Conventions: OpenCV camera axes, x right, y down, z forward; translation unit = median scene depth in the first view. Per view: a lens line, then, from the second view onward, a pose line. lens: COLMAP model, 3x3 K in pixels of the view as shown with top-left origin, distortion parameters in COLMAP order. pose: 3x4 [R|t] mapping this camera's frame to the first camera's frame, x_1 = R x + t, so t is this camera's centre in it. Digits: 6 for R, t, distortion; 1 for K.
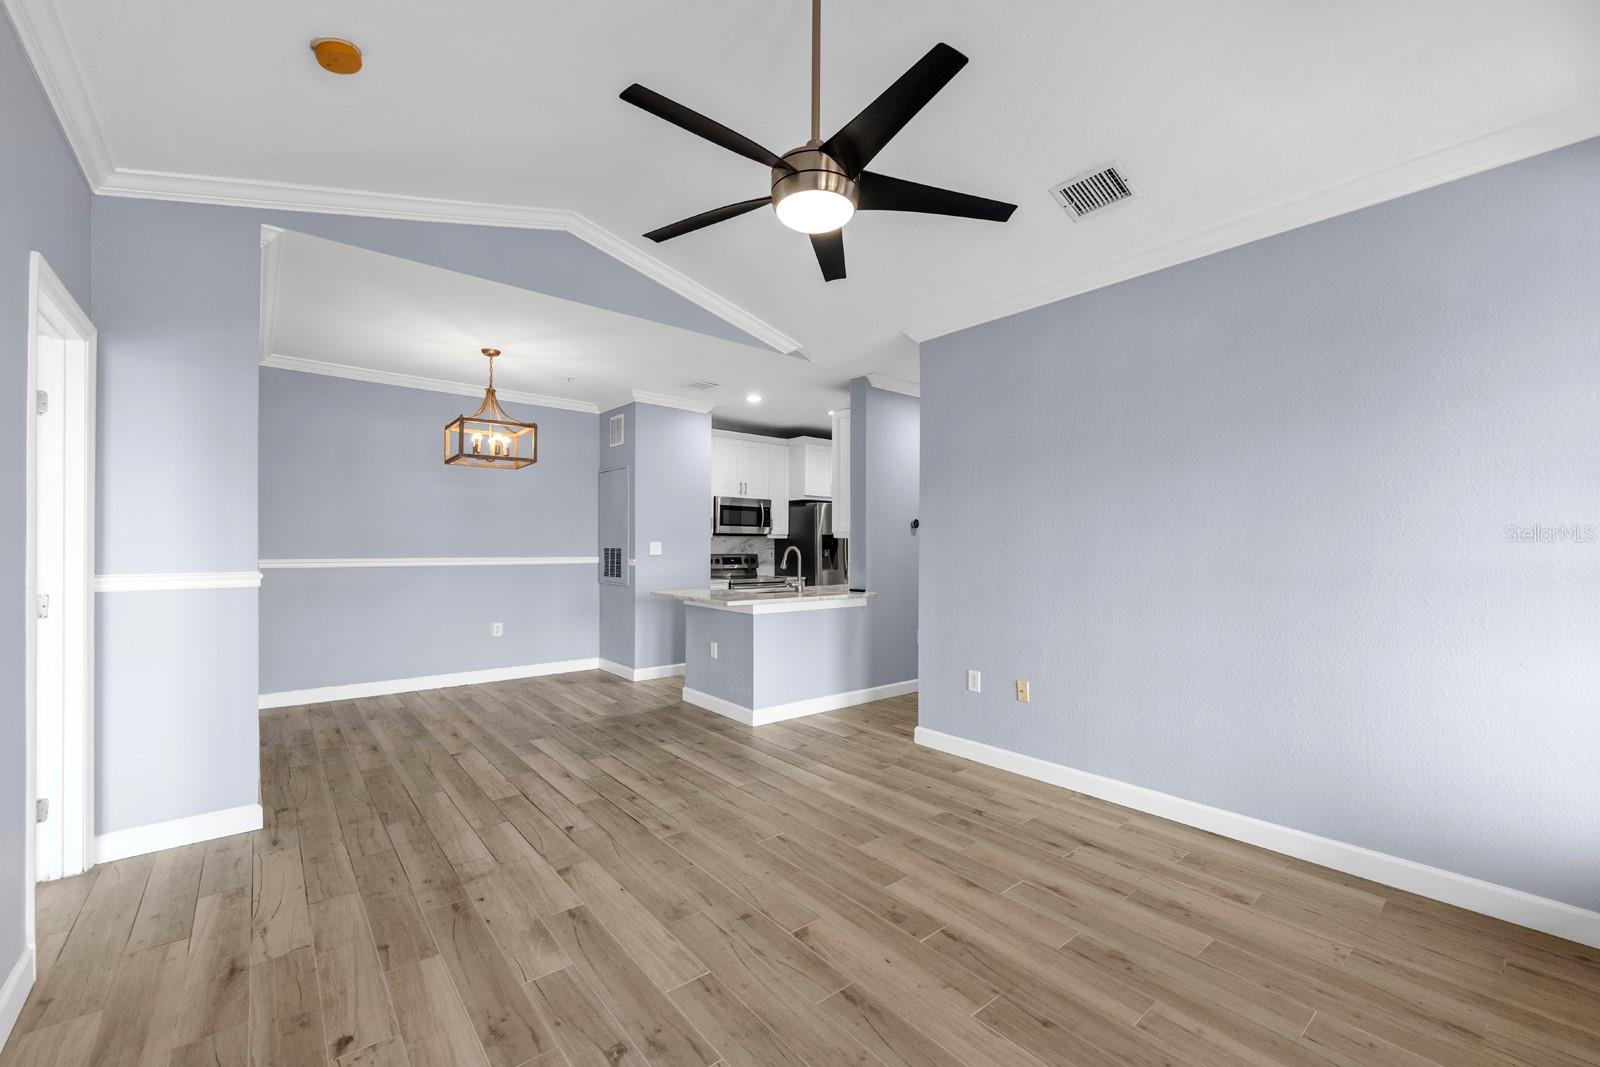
lens RADIAL K [[648.9, 0, 801.0], [0, 648.9, 546.2], [0, 0, 1]] dist [0.000426, 0.000096]
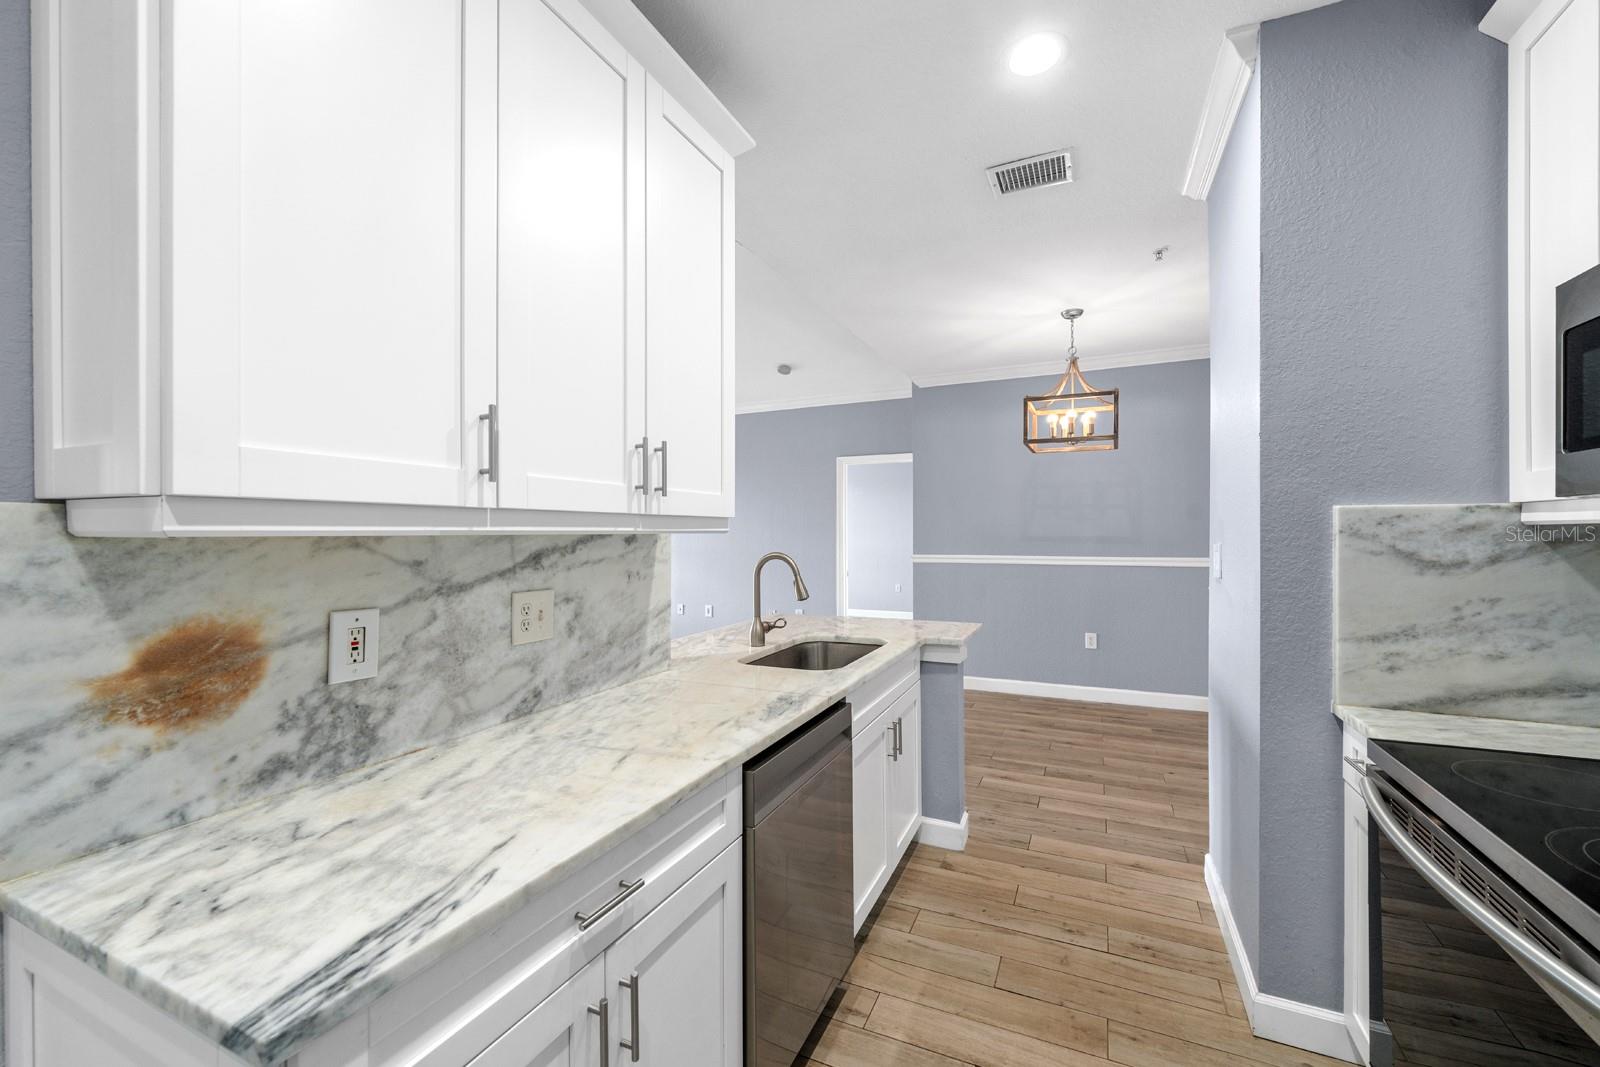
lens RADIAL K [[648.9, 0, 802.5], [0, 648.9, 529.3], [0, 0, 1]] dist [0.000426, 0.000096]
pose [[-0.902800, 0.001326, -0.430058, 0.405023], [0.001596, 0.999999, -0.000268, -0.049925], [0.430057, -0.000929, -0.902801, 3.203661]]
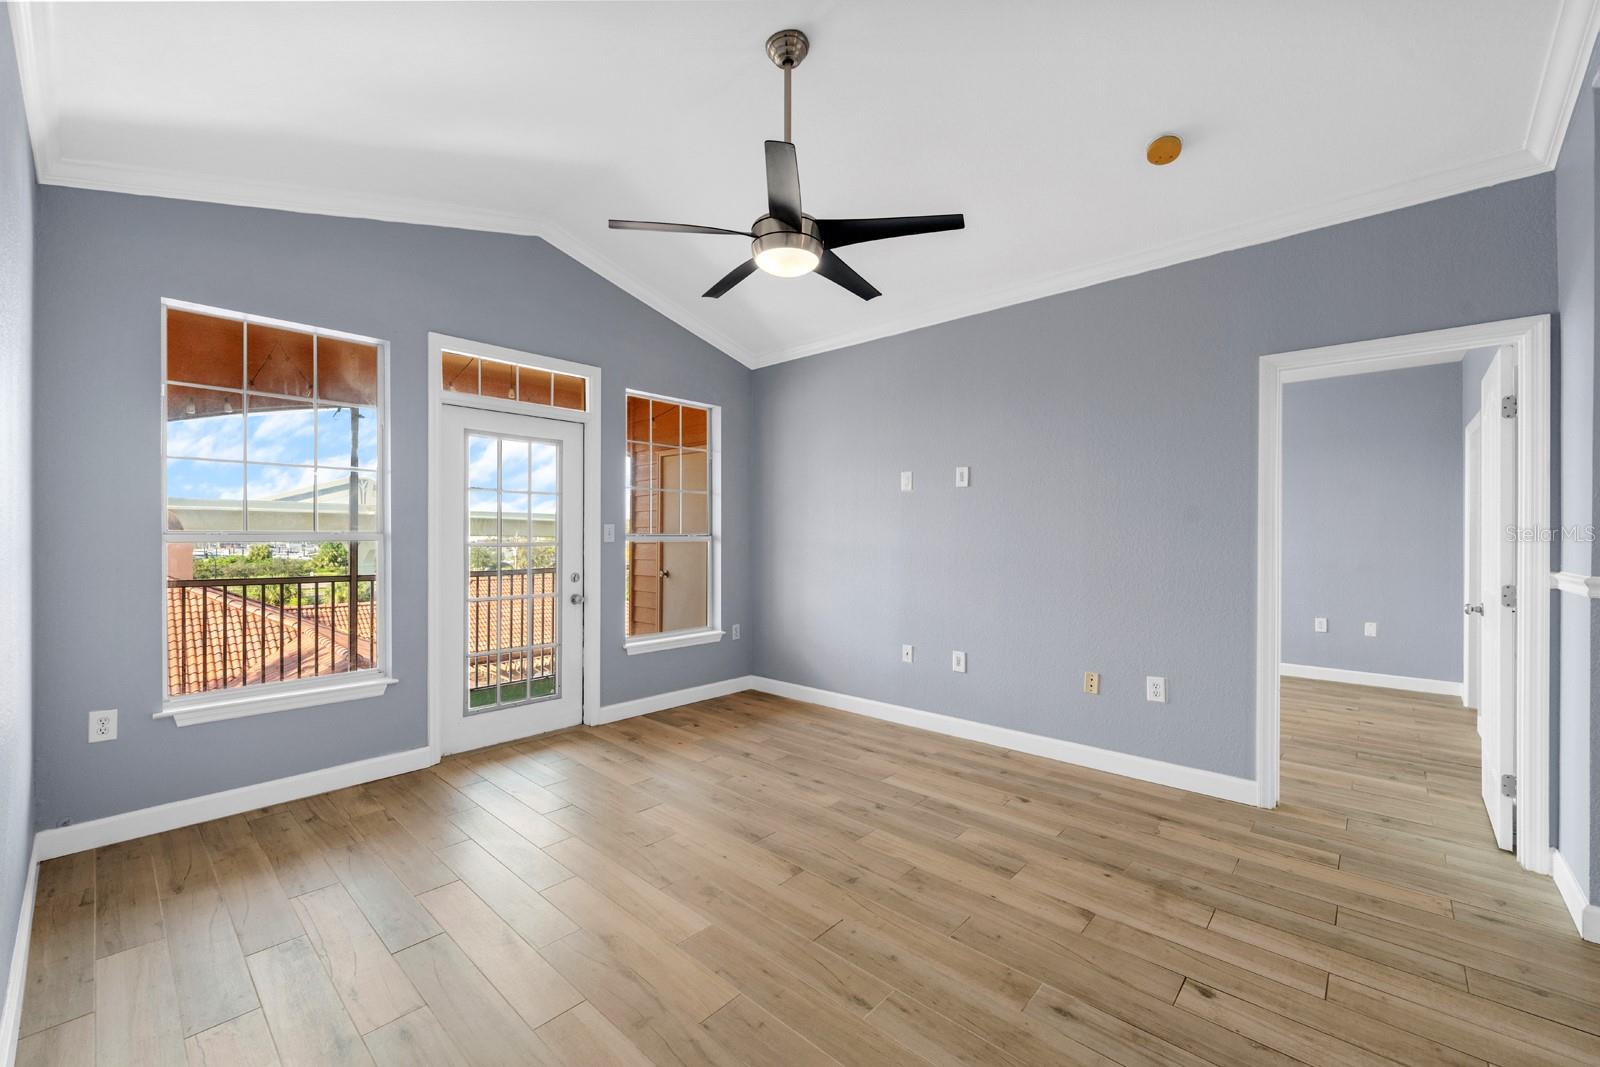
lens RADIAL K [[648.9, 0, 798.4], [0, 648.9, 533.7], [0, 0, 1]] dist [0.000426, 0.000096]
pose [[-0.990322, -0.007829, -0.138569, 0.138749], [-0.008477, 0.999956, 0.004085, -0.004493], [0.138531, 0.005220, -0.990344, 1.836651]]
